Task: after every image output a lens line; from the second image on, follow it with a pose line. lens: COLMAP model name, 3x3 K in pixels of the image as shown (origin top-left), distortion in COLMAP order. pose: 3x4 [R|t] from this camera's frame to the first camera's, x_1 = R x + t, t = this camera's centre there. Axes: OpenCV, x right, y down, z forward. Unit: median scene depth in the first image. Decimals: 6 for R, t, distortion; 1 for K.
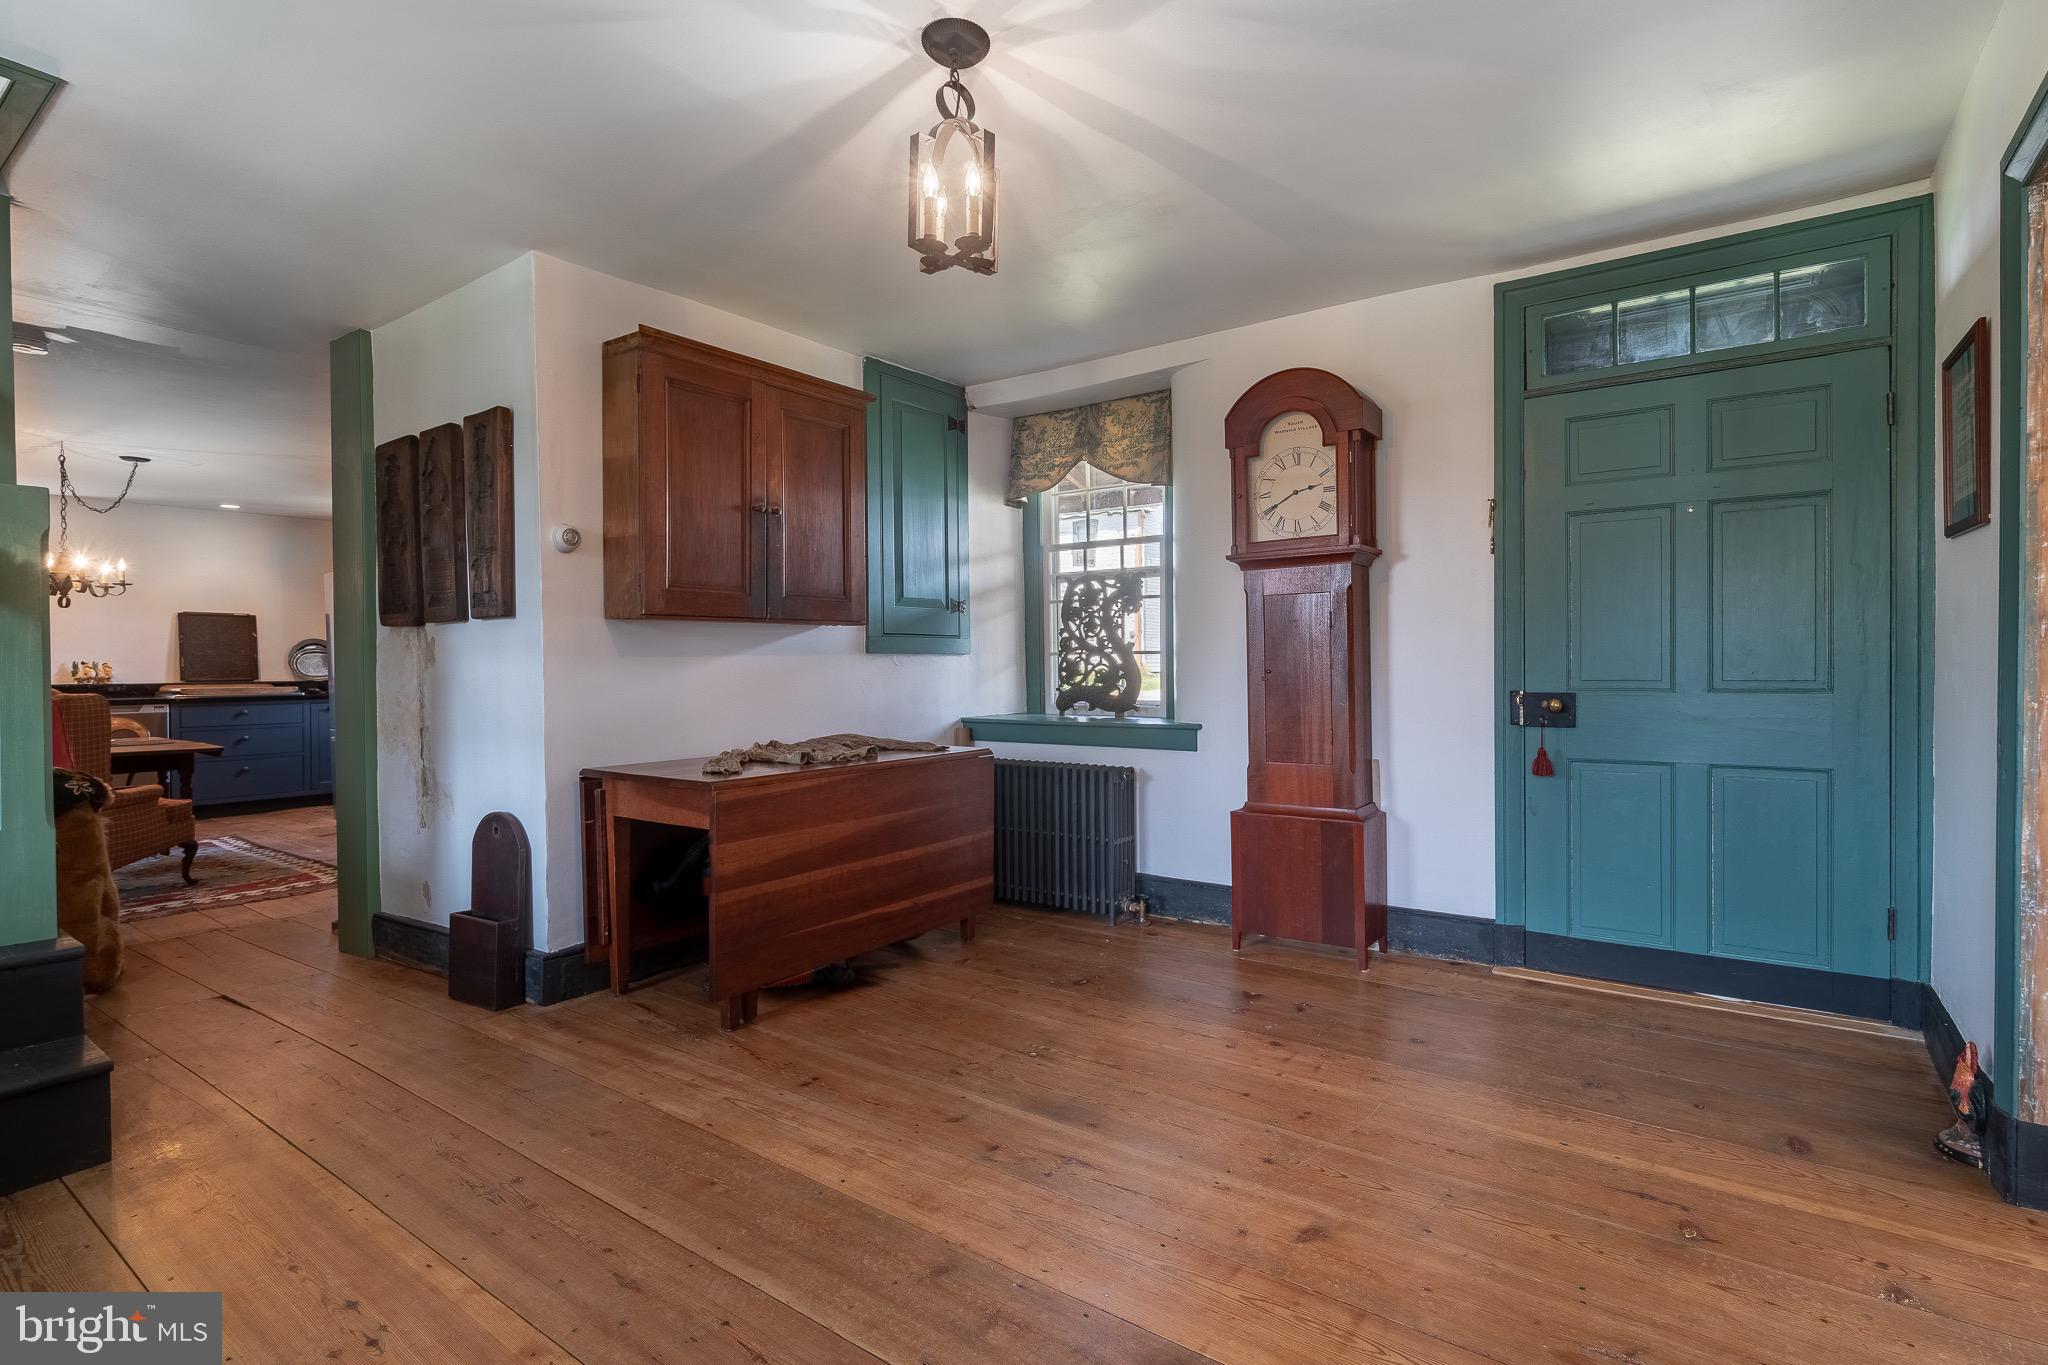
lens RADIAL K [[943.6, 0, 1102.1], [0, 943.6, 671.6], [0, 0, 1]] dist [-0.001711, -0.000208]
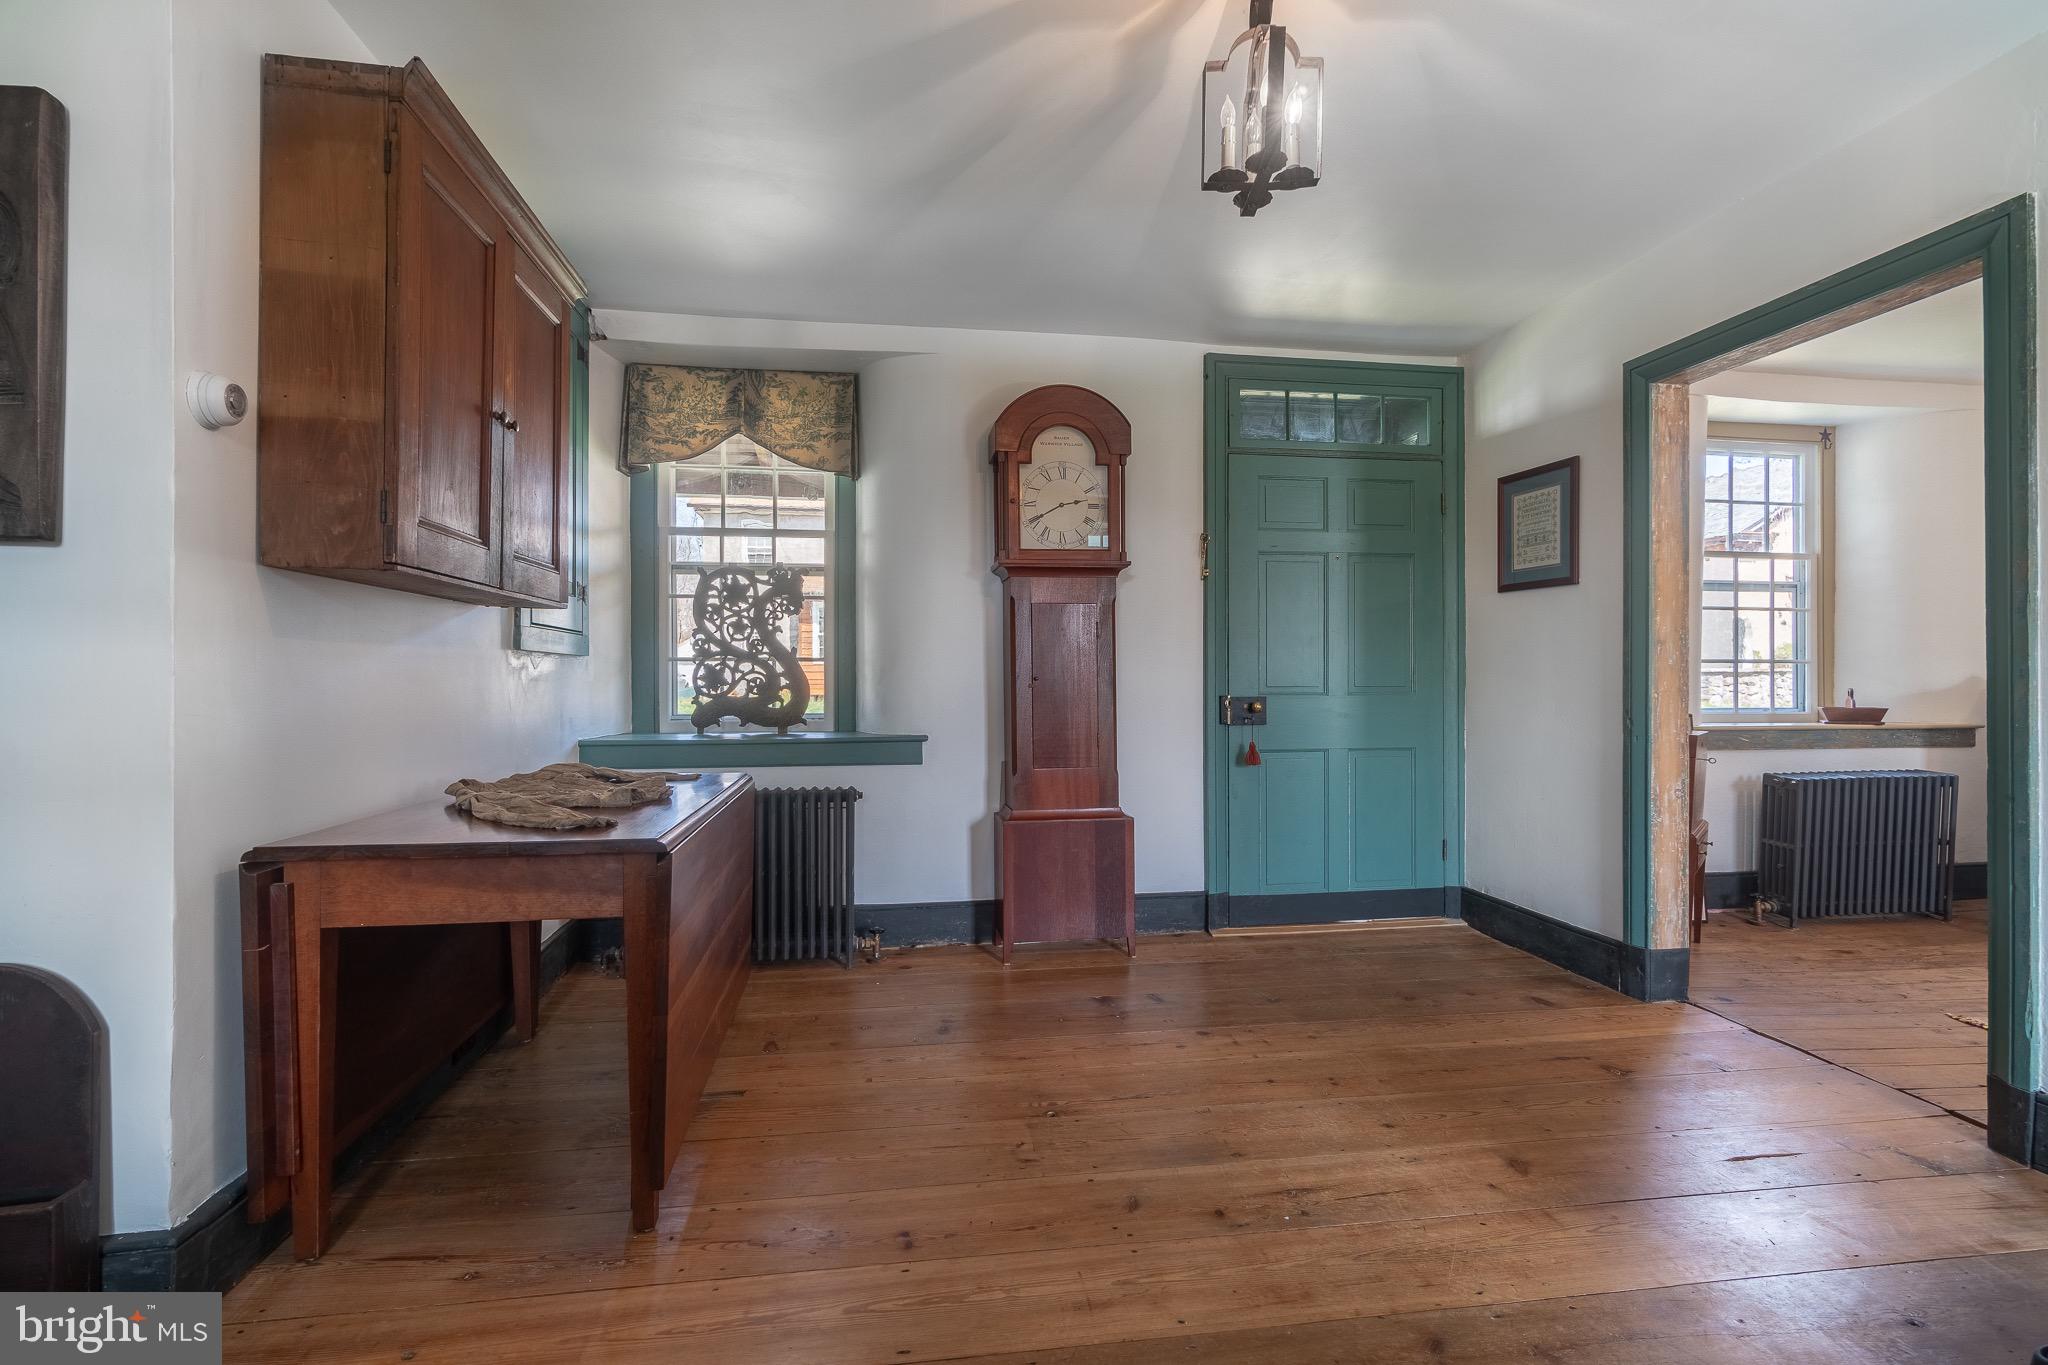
lens RADIAL K [[902.1, 0, 1024.8], [0, 902.1, 677.9], [0, 0, 1]] dist [-0.002360, 0.000299]
pose [[0.749144, 0.010050, 0.662331, -0.418338], [0.001624, 0.999854, -0.017008, 0.013722], [-0.662405, 0.013817, 0.749018, 0.256035]]
